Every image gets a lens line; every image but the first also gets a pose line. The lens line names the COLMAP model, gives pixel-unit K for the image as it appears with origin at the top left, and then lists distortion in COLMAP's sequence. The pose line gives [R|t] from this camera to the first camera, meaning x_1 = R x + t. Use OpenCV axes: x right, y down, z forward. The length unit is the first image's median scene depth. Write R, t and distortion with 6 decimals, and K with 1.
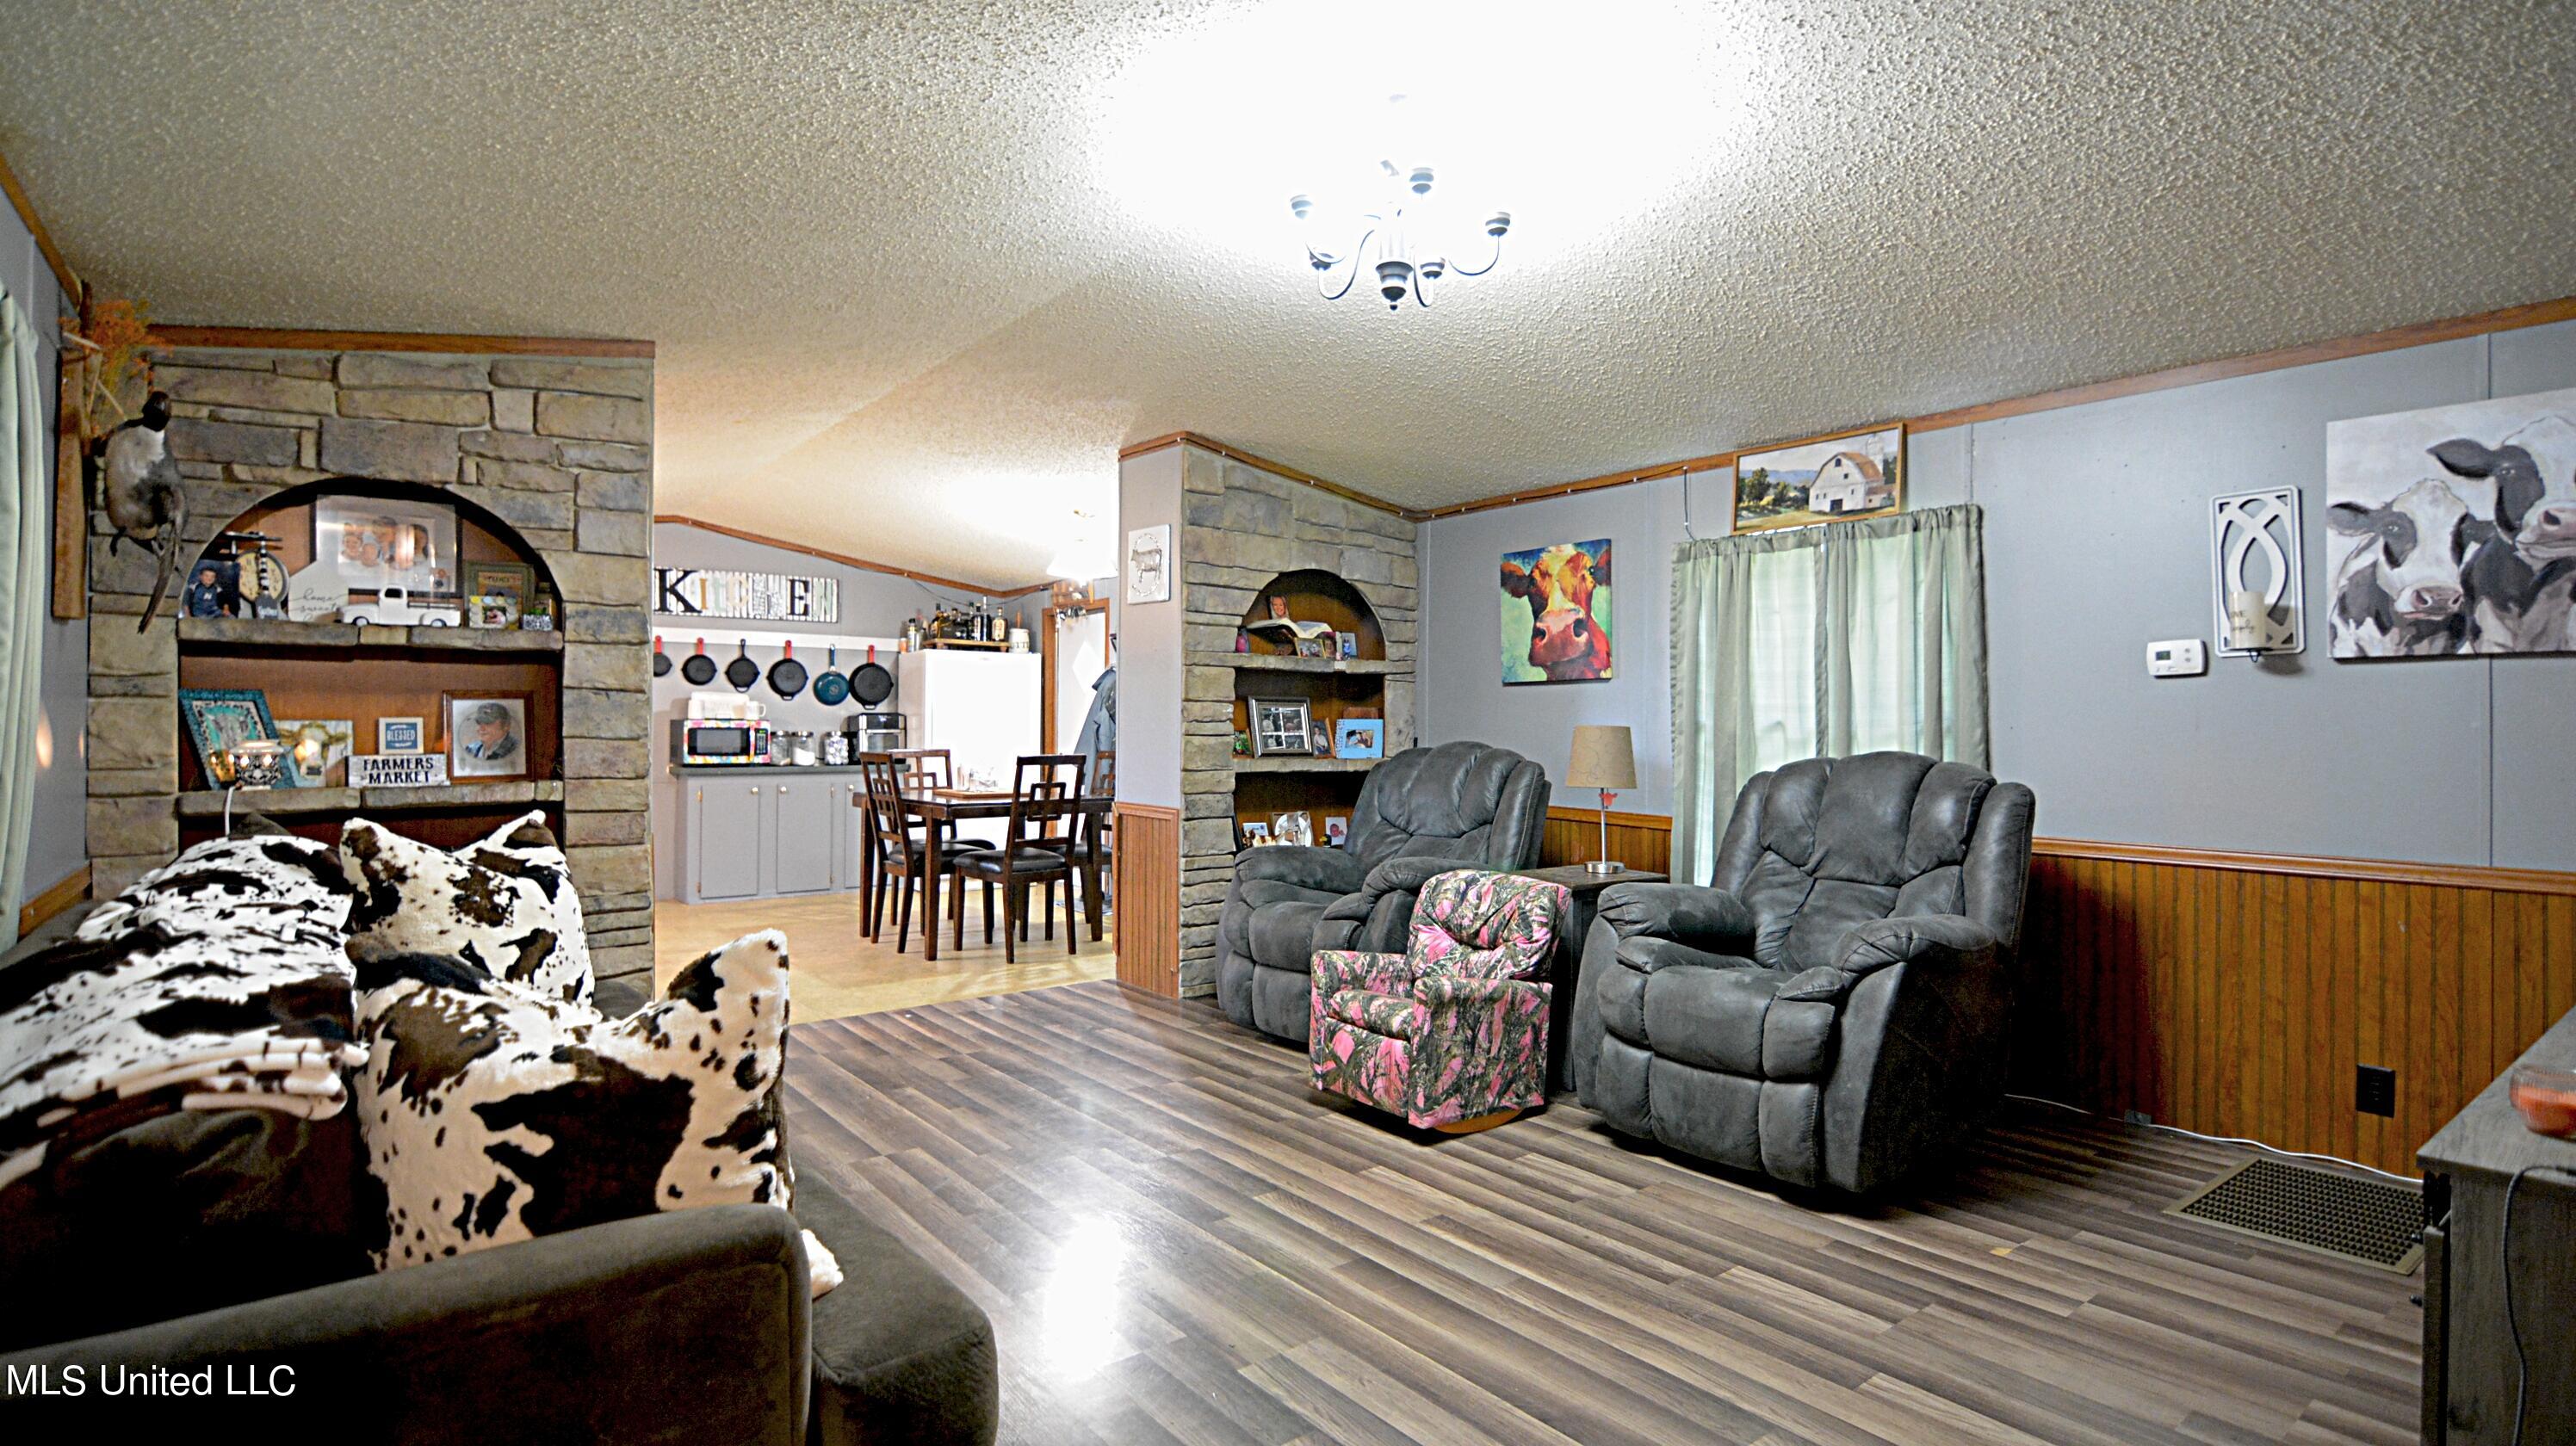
lens RADIAL K [[1249.4, 0, 1266.3], [0, 1249.4, 794.3], [0, 0, 1]] dist [-0.019681, -0.004468]
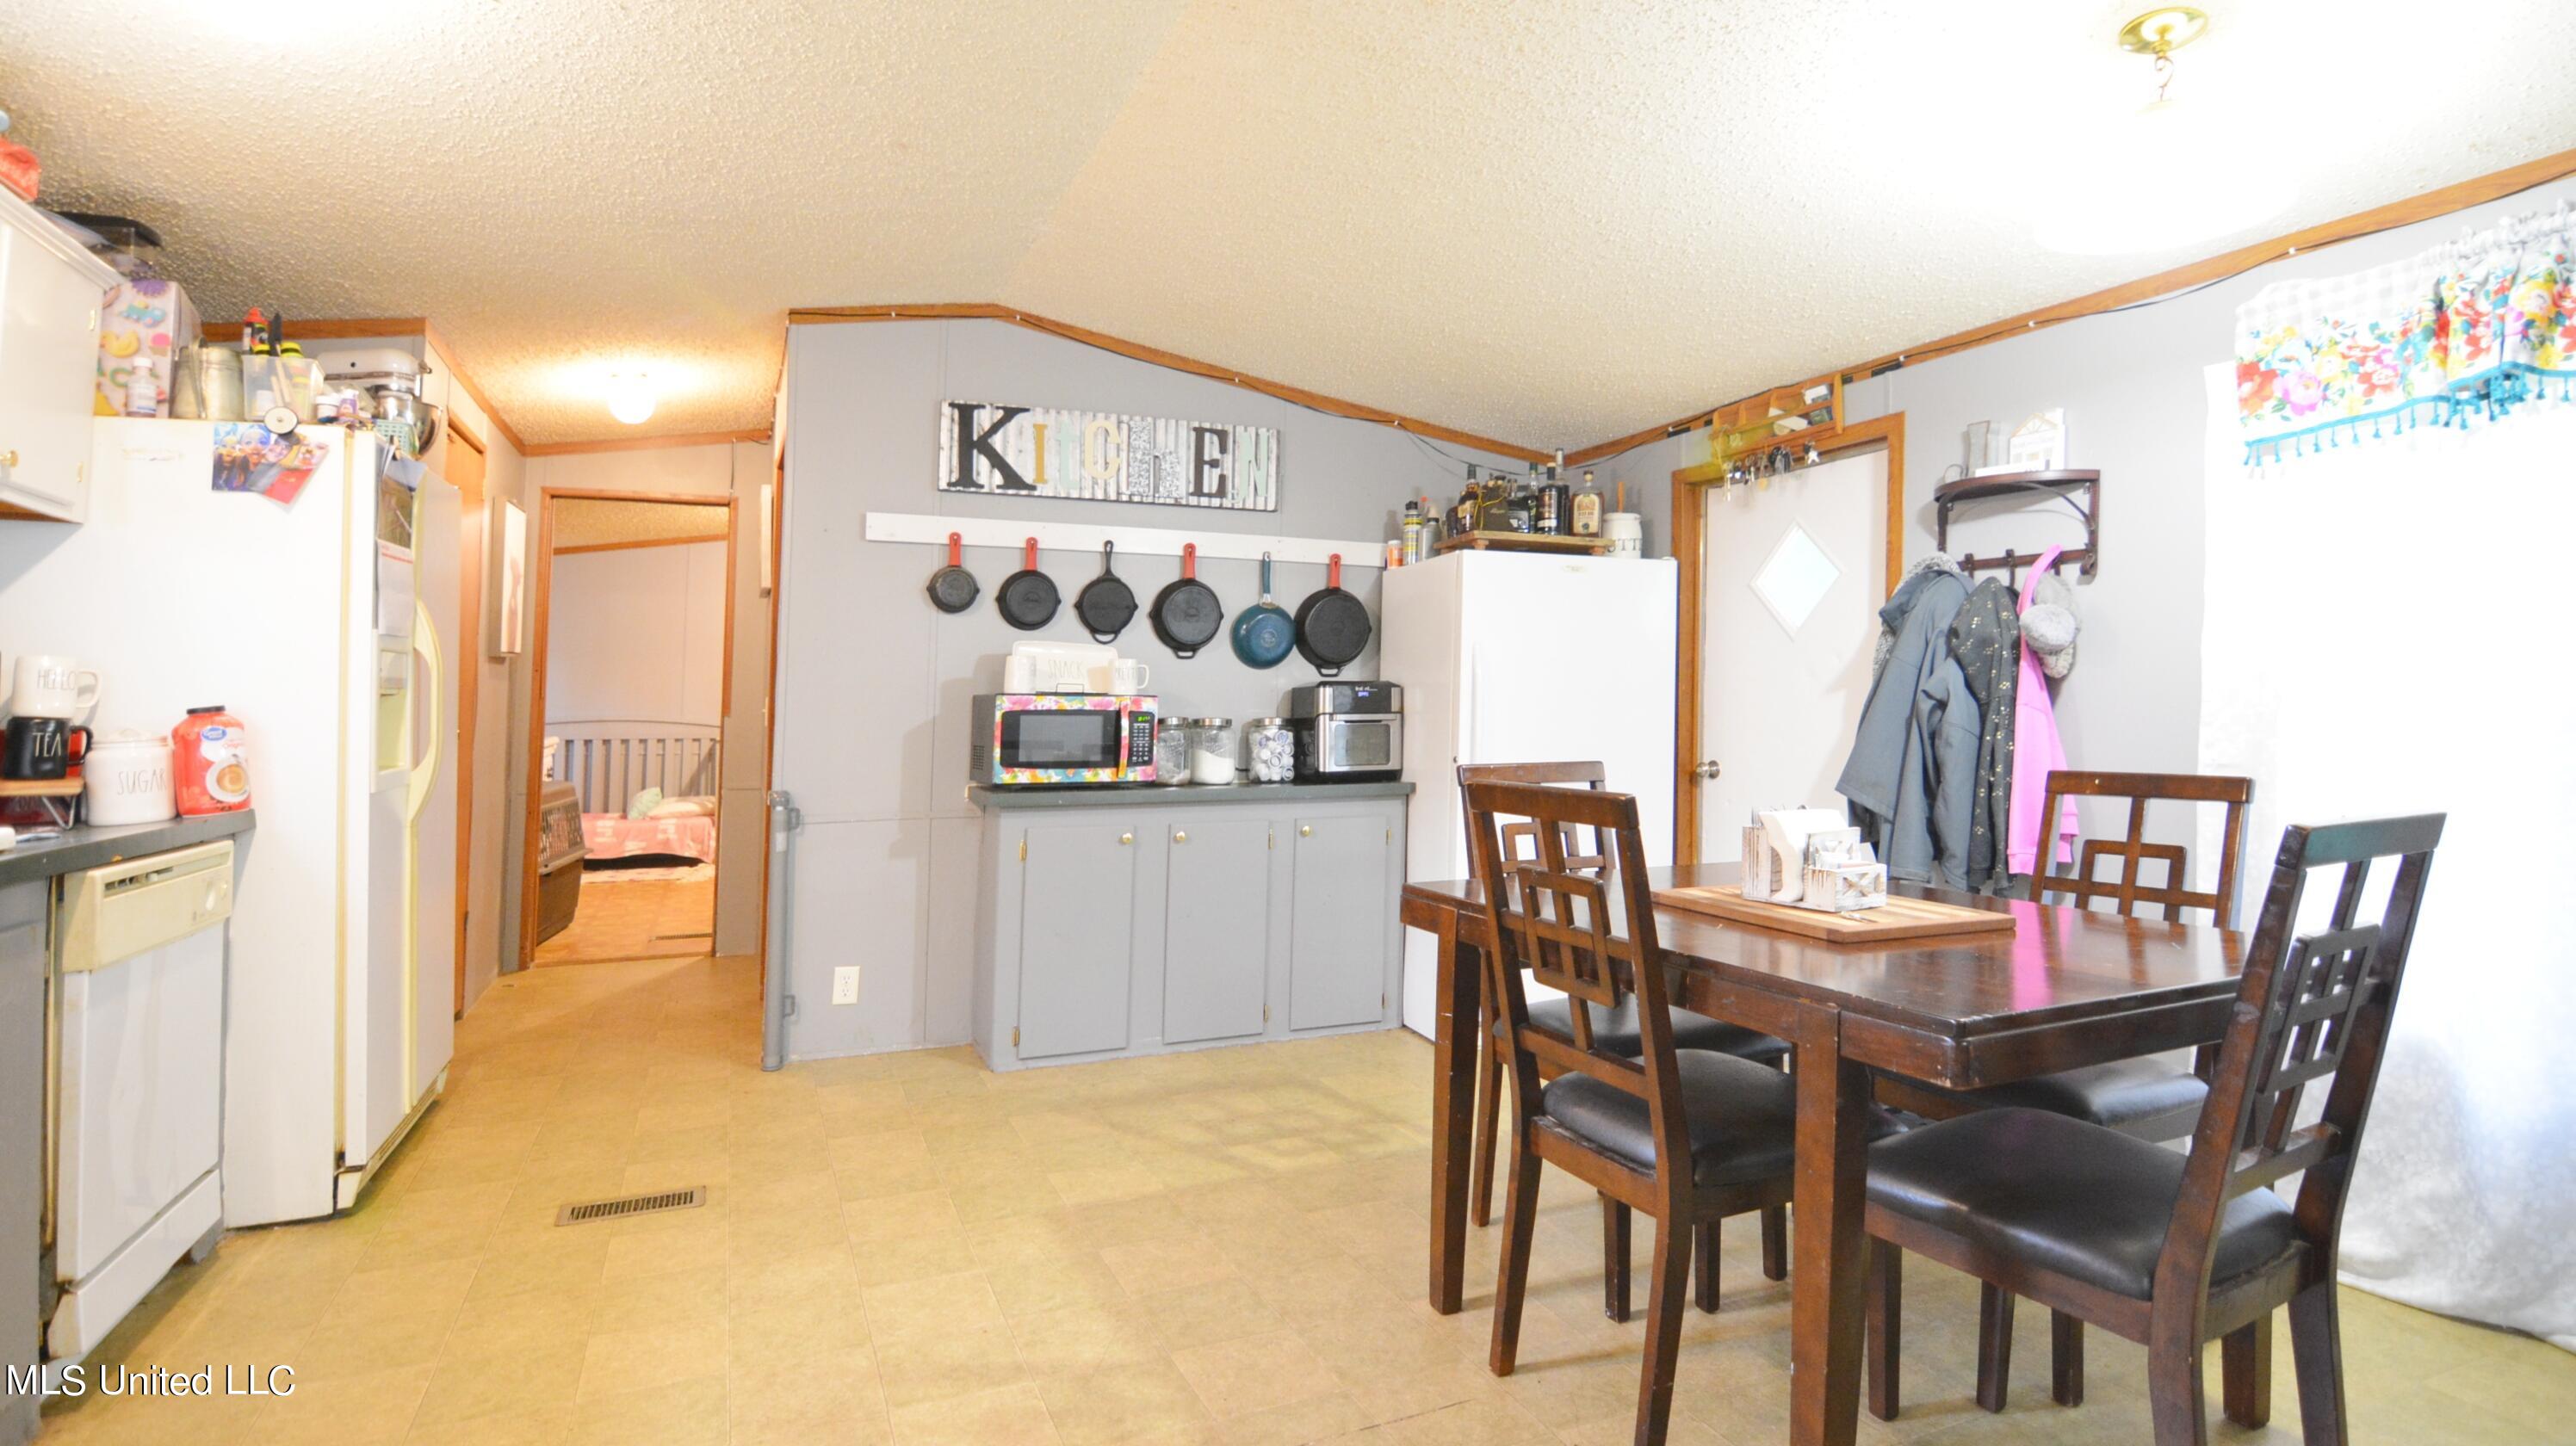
lens RADIAL K [[1249.4, 0, 1277.1], [0, 1249.4, 663.7], [0, 0, 1]] dist [-0.019681, -0.004468]
pose [[0.971760, -0.013416, -0.235588, -0.224855], [-0.008444, 0.995766, -0.091536, -0.025763], [0.235819, 0.090940, 0.967533, 0.505245]]
